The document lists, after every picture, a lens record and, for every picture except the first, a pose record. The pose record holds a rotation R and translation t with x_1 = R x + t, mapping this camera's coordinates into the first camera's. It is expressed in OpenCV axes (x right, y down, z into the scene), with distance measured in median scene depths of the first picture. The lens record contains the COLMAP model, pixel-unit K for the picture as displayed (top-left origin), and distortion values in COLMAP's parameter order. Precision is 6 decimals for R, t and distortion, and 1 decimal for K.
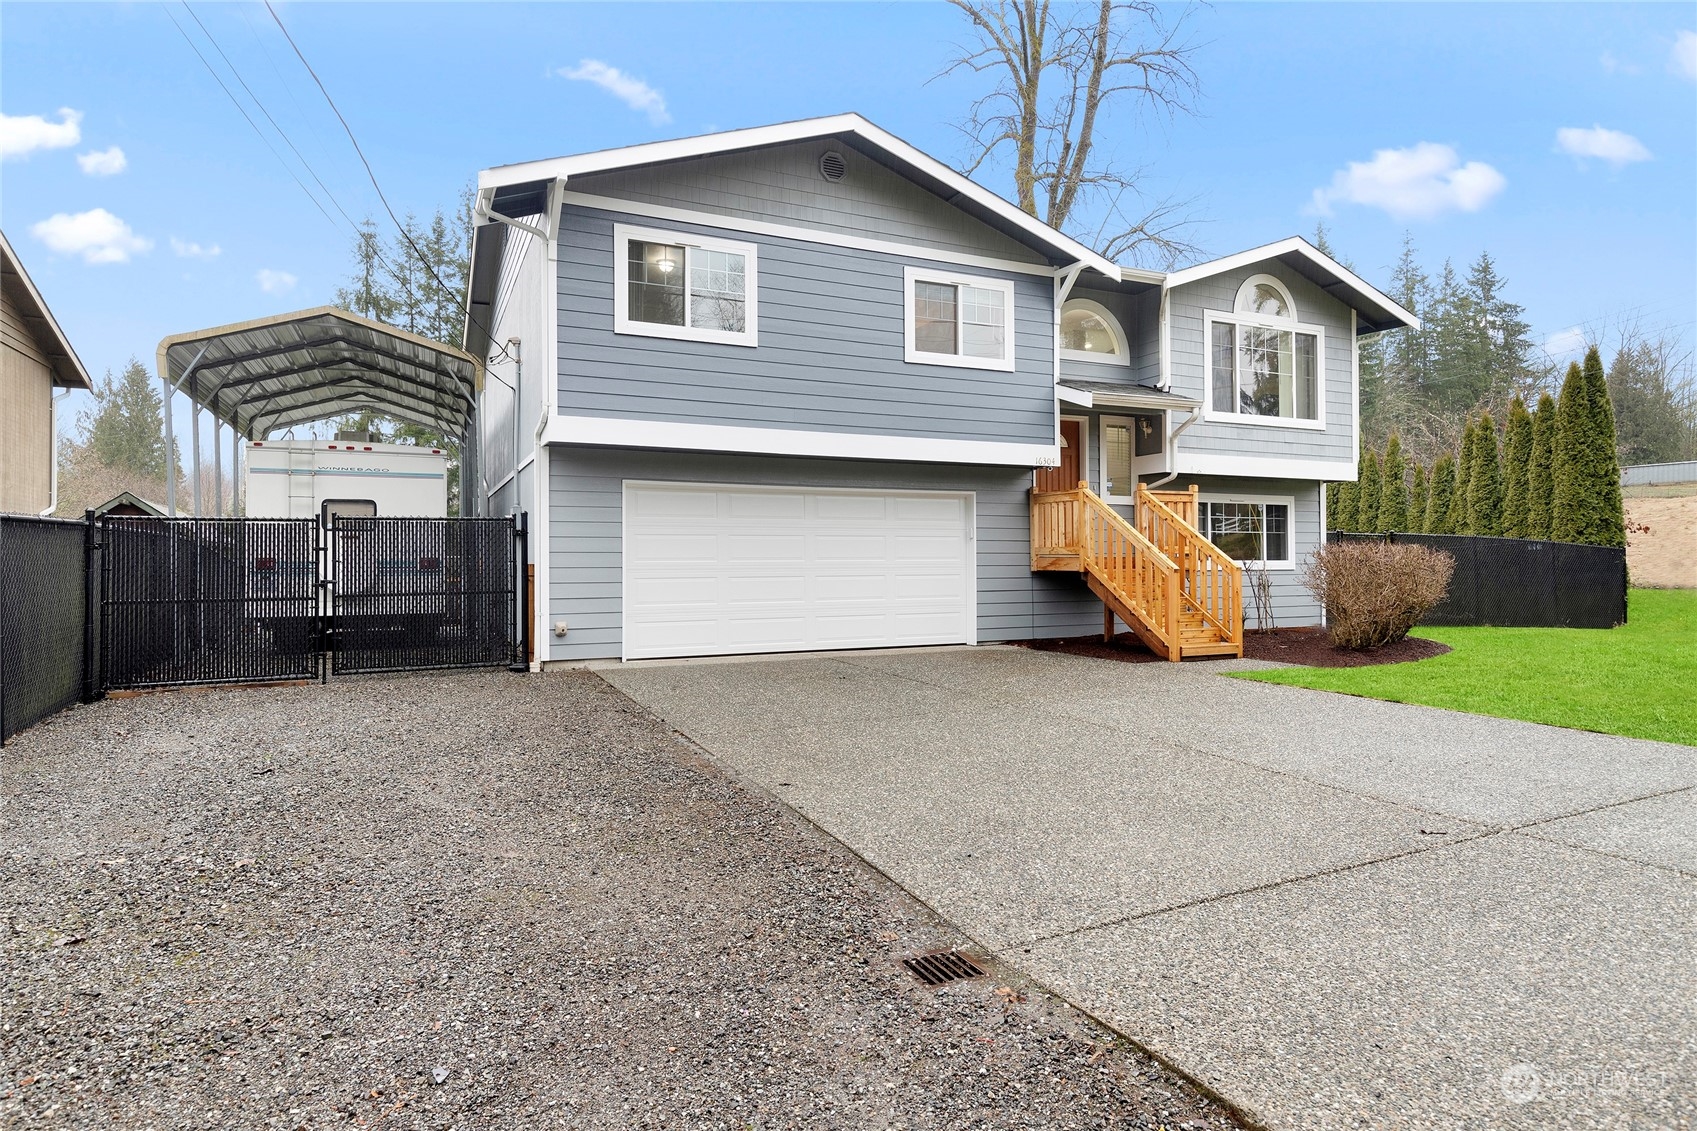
lens RADIAL K [[894.8, 0, 848.5], [0, 894.8, 565.5], [0, 0, 1]] dist [0.001115, 0.000154]
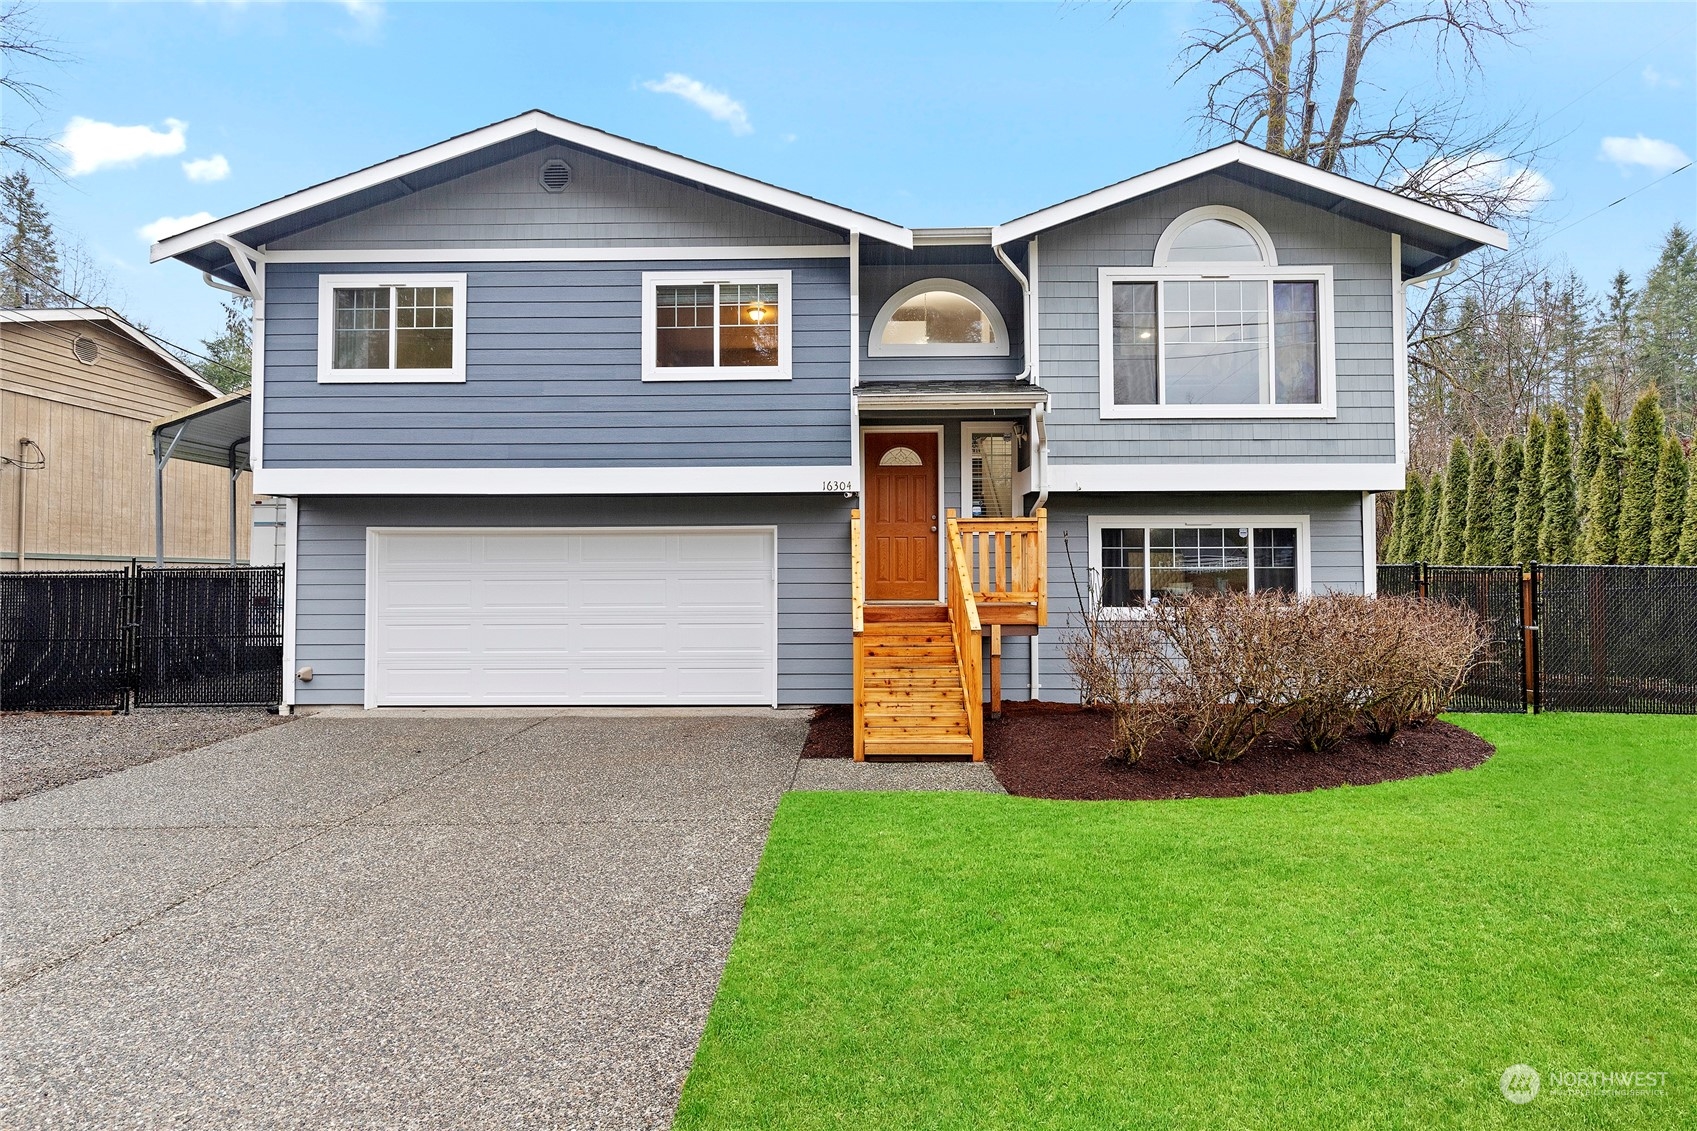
lens RADIAL K [[809.7, 0, 877.9], [0, 809.7, 568.3], [0, 0, 1]] dist [-0.001283, -0.000109]
pose [[0.909528, -0.004721, -0.415616, 0.543182], [-0.001653, 0.999886, -0.014976, -0.031161], [0.415639, 0.014309, 0.909417, 0.346452]]
